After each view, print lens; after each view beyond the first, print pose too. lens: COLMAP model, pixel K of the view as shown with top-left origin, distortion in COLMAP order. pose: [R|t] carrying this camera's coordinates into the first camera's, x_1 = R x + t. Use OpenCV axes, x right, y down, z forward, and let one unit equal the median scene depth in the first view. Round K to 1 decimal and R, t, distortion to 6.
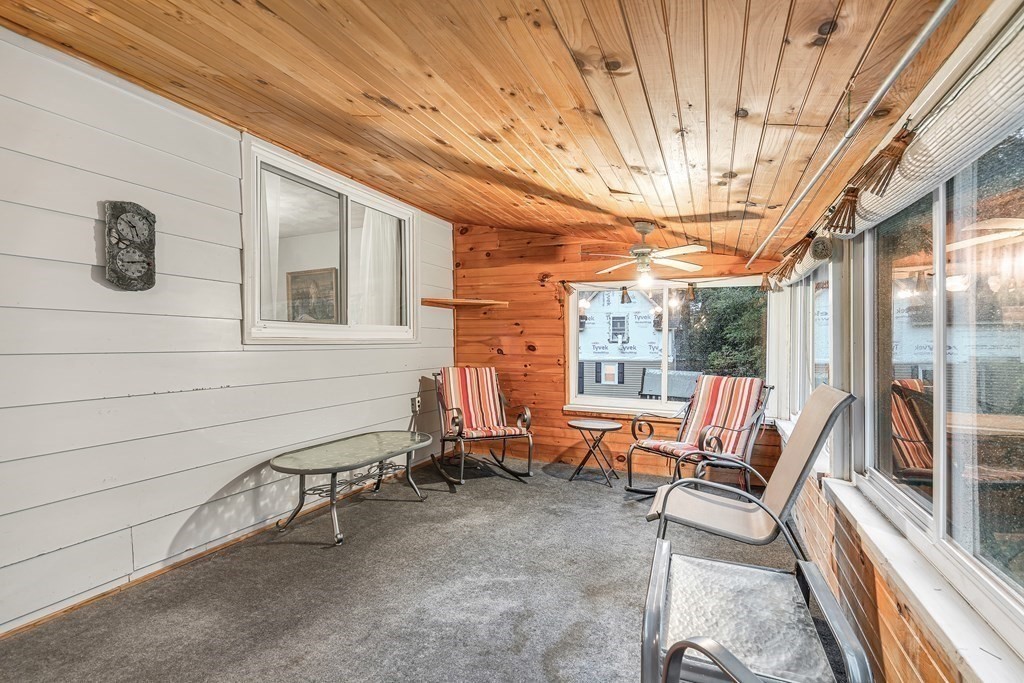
lens RADIAL K [[476.6, 0, 506.8], [0, 476.6, 337.8], [0, 0, 1]] dist [-0.003048, 0.000641]
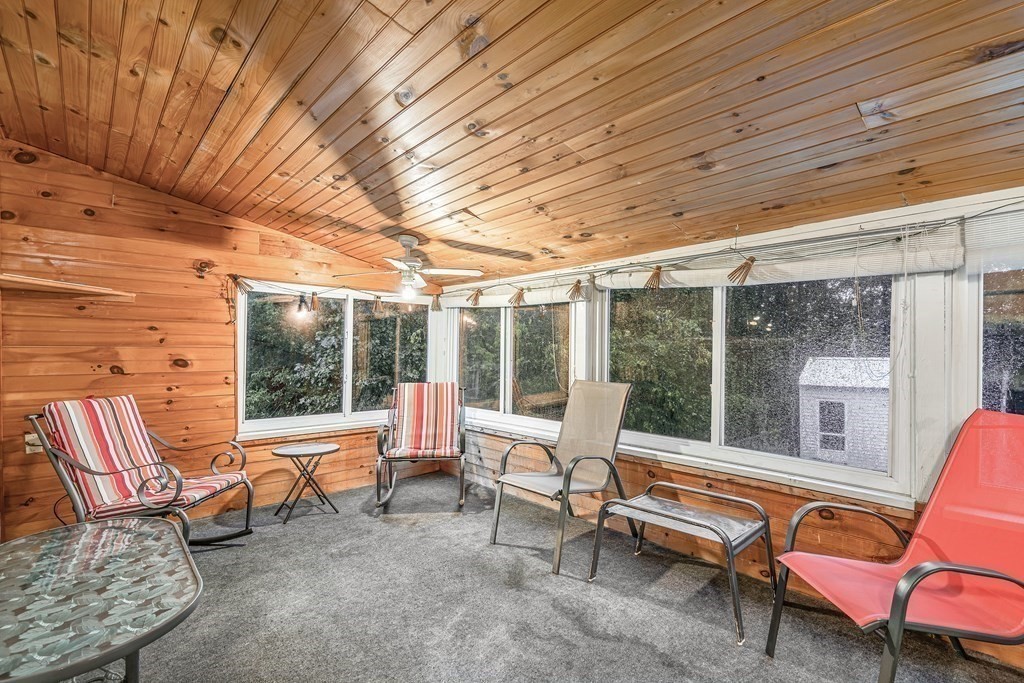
lens RADIAL K [[476.6, 0, 506.5], [0, 476.6, 346.7], [0, 0, 1]] dist [-0.003048, 0.000641]
pose [[0.413003, 0.001362, 0.910729, -0.407623], [-0.003952, 0.999992, 0.000297, -0.004725], [-0.910721, -0.003722, 0.413005, 0.282155]]
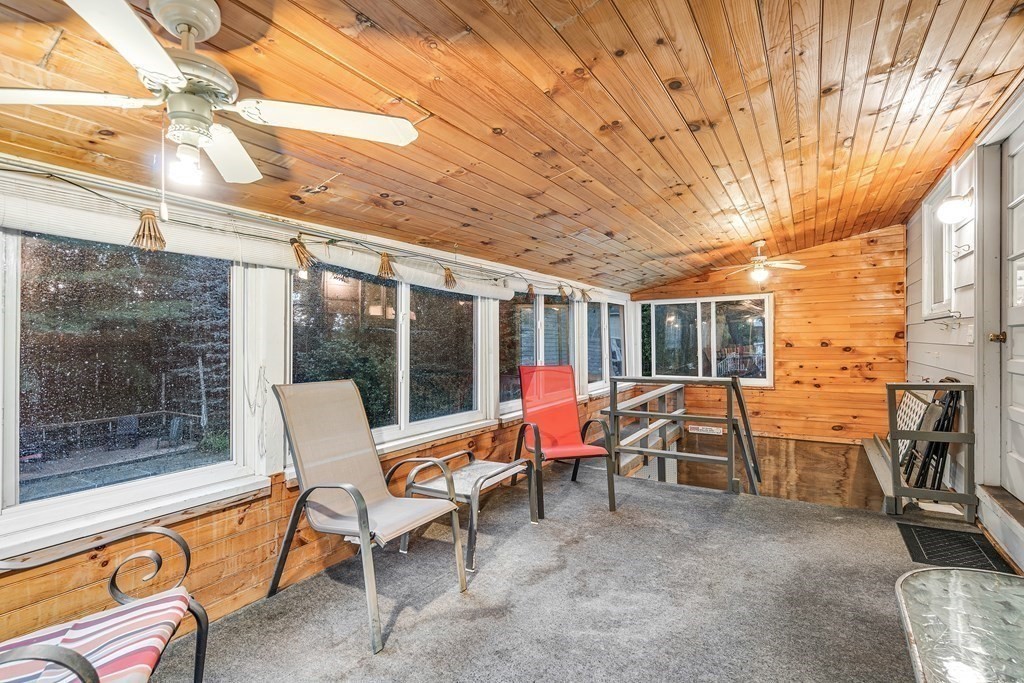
lens RADIAL K [[476.6, 0, 512.1], [0, 476.6, 341.6], [0, 0, 1]] dist [-0.003048, 0.000641]
pose [[-0.988627, 0.005104, 0.150301, 0.007021], [0.004604, 0.999983, -0.003673, 0.004354], [-0.150317, -0.002939, -0.988633, 0.955142]]
